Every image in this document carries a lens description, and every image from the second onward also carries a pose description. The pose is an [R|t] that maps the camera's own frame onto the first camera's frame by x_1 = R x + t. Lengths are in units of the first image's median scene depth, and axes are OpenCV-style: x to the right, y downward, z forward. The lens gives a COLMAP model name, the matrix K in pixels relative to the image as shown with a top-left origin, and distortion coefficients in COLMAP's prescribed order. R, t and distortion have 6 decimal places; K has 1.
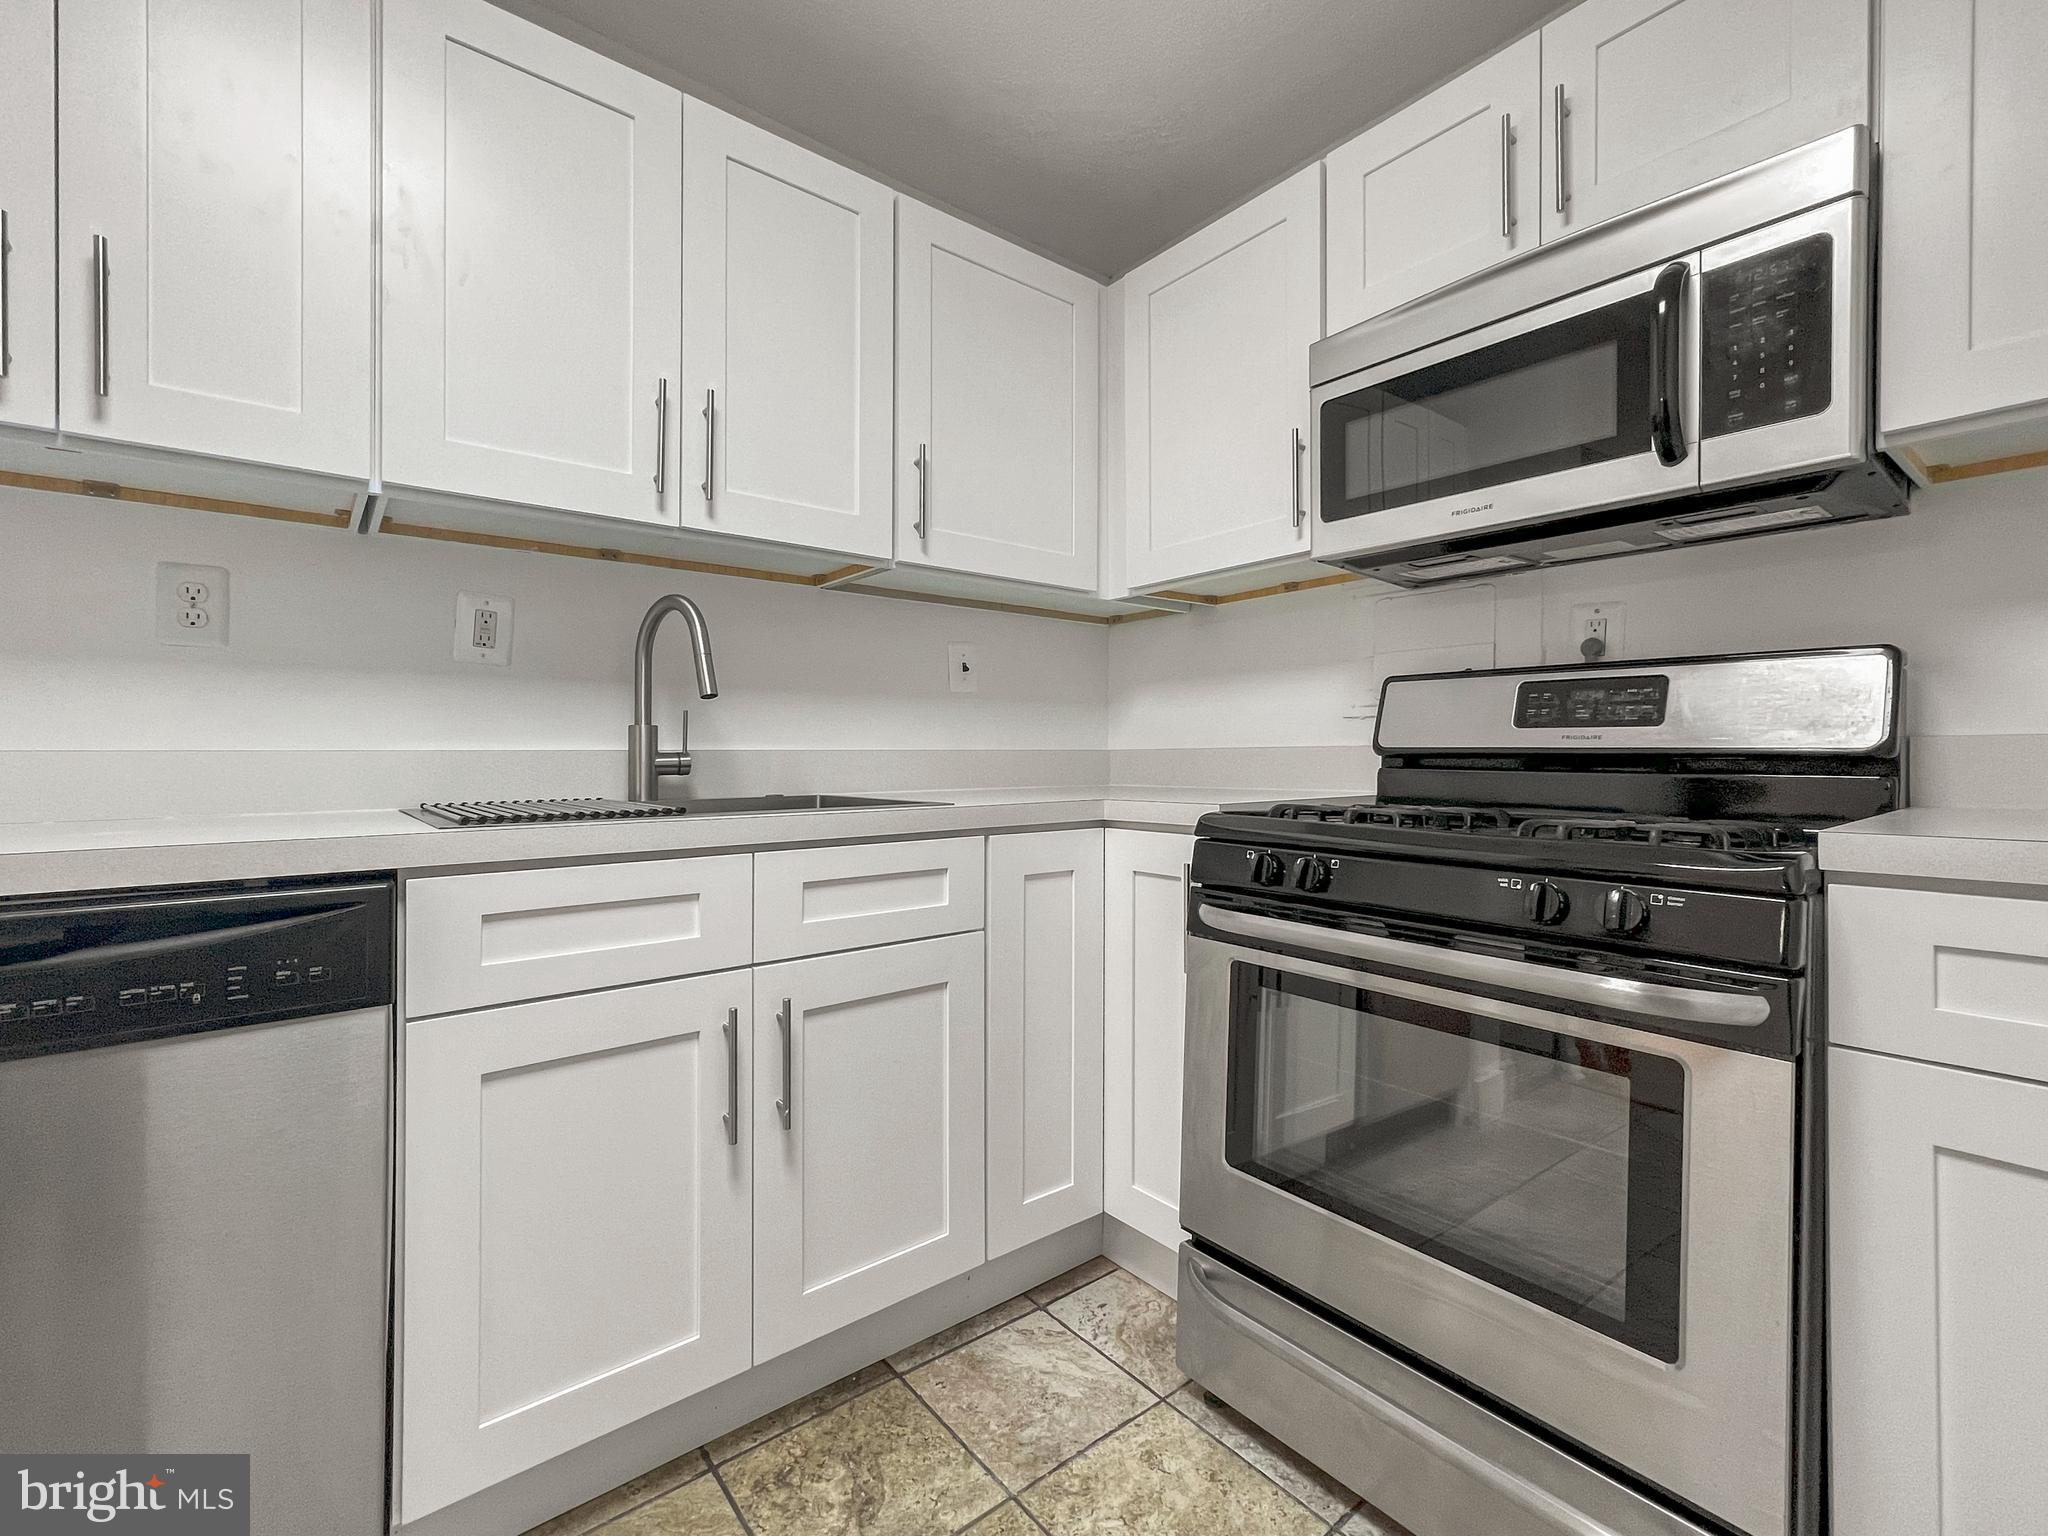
lens RADIAL K [[890.0, 0, 1020.3], [0, 890.0, 763.3], [0, 0, 1]] dist [-0.001735, 0.000073]
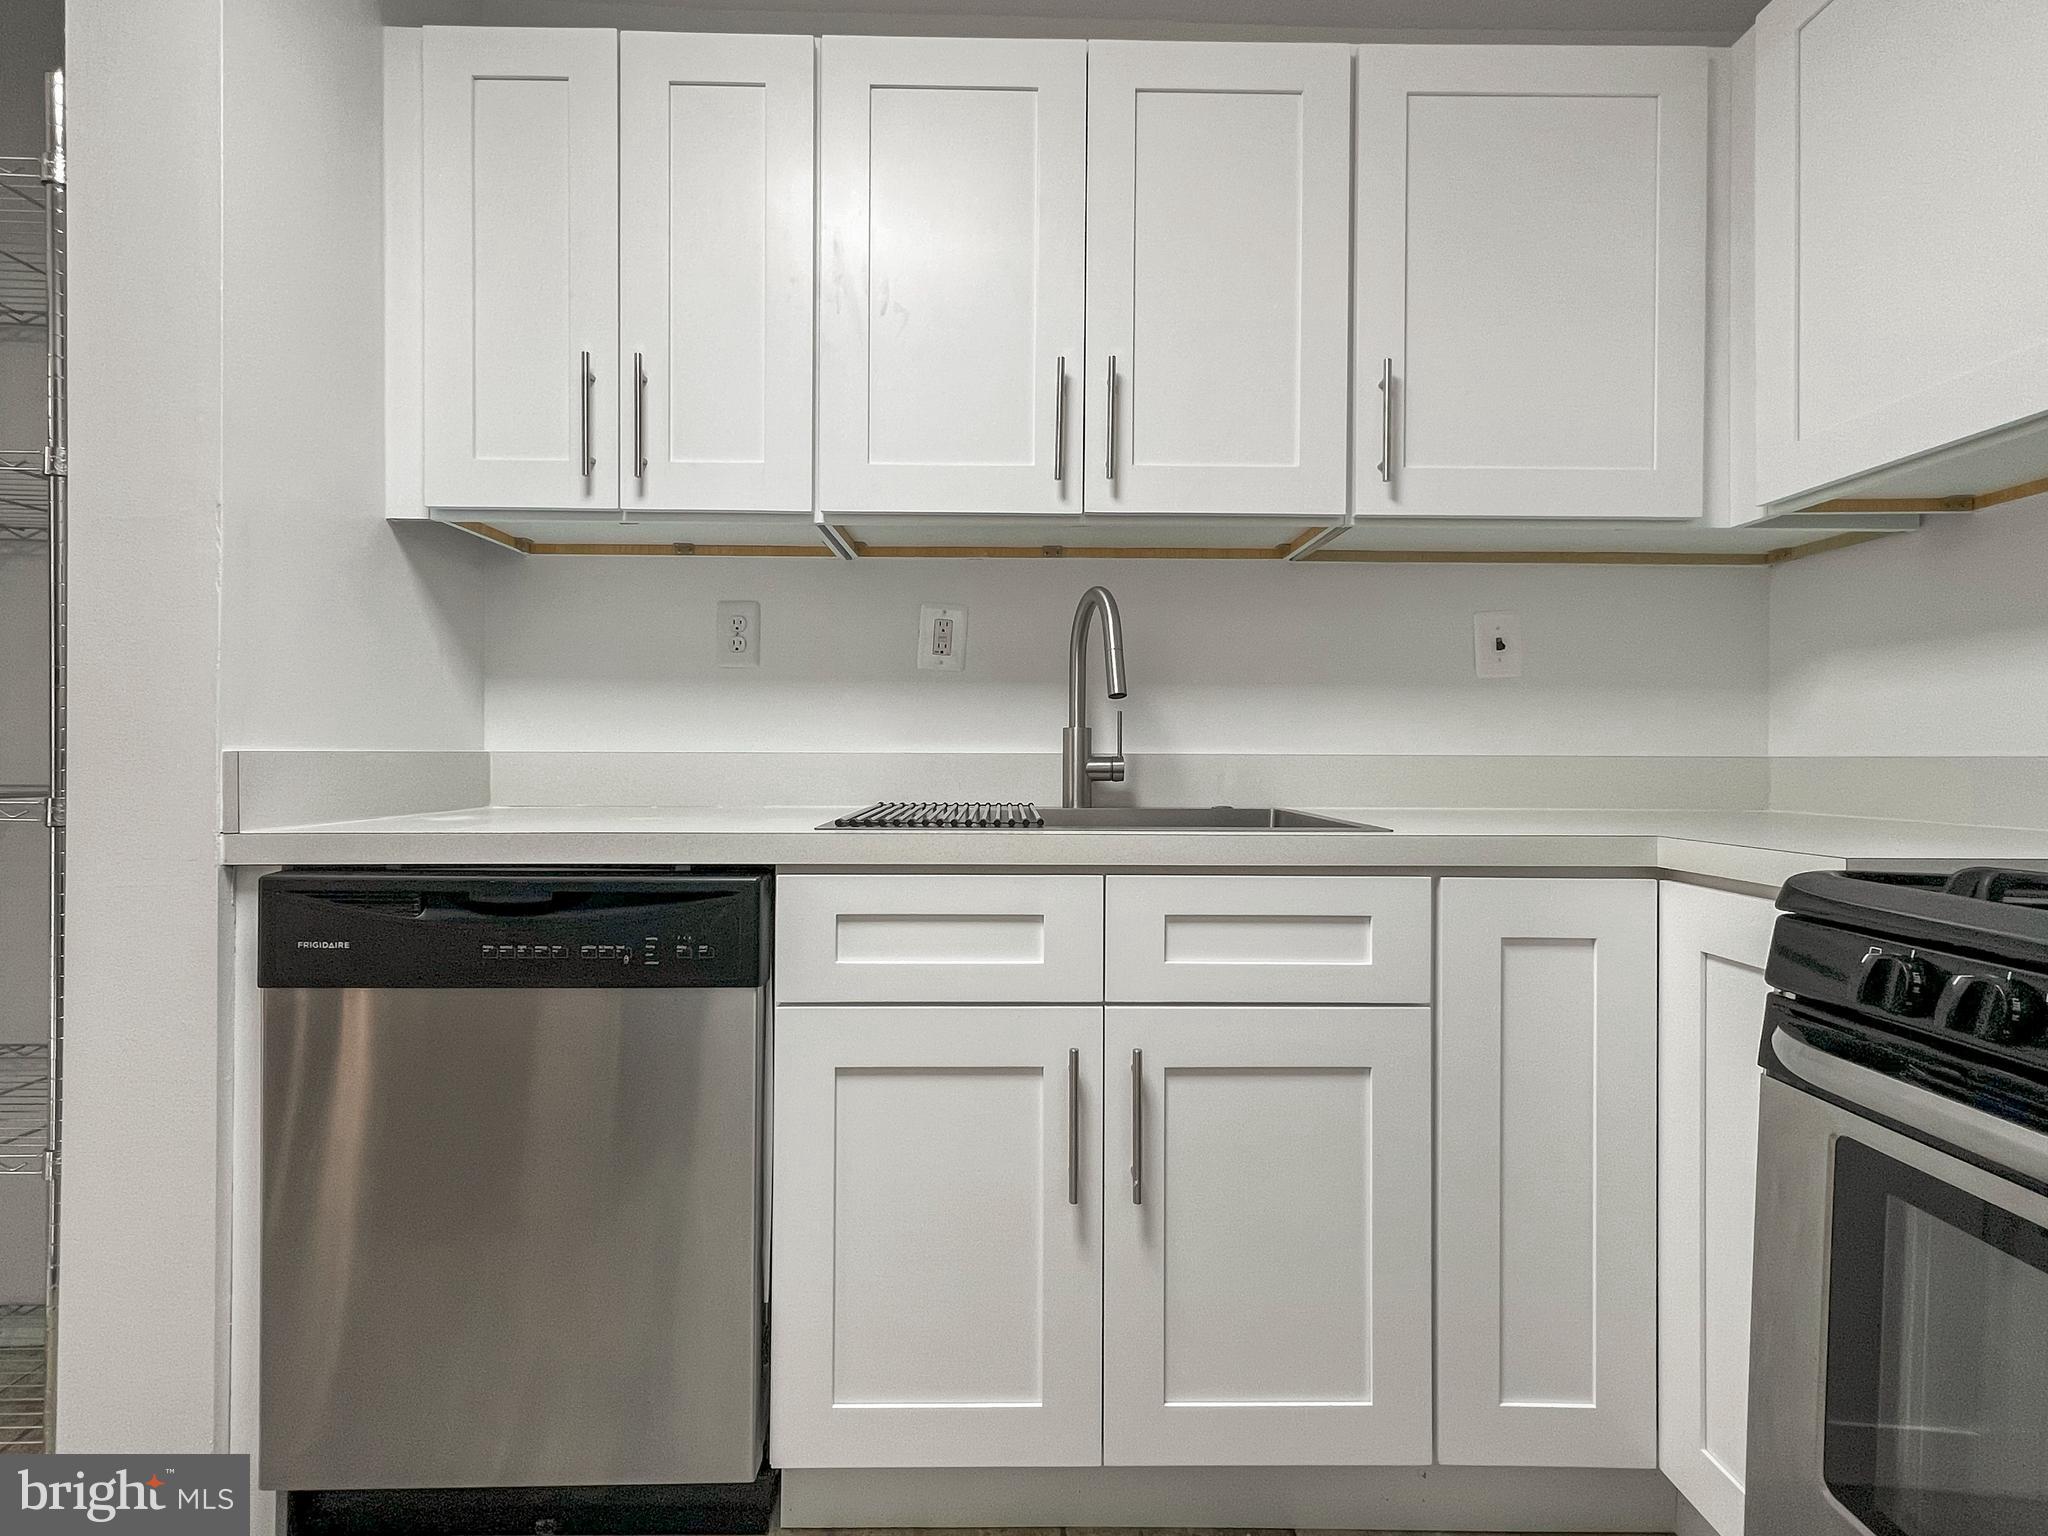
lens RADIAL K [[985.8, 0, 1024.7], [0, 985.8, 754.5], [0, 0, 1]] dist [0.001427, 0.000800]
pose [[0.784154, 0.008579, -0.620507, 0.202852], [-0.013396, 0.999905, -0.003104, -0.011885], [0.620422, 0.010746, 0.784195, 0.163647]]
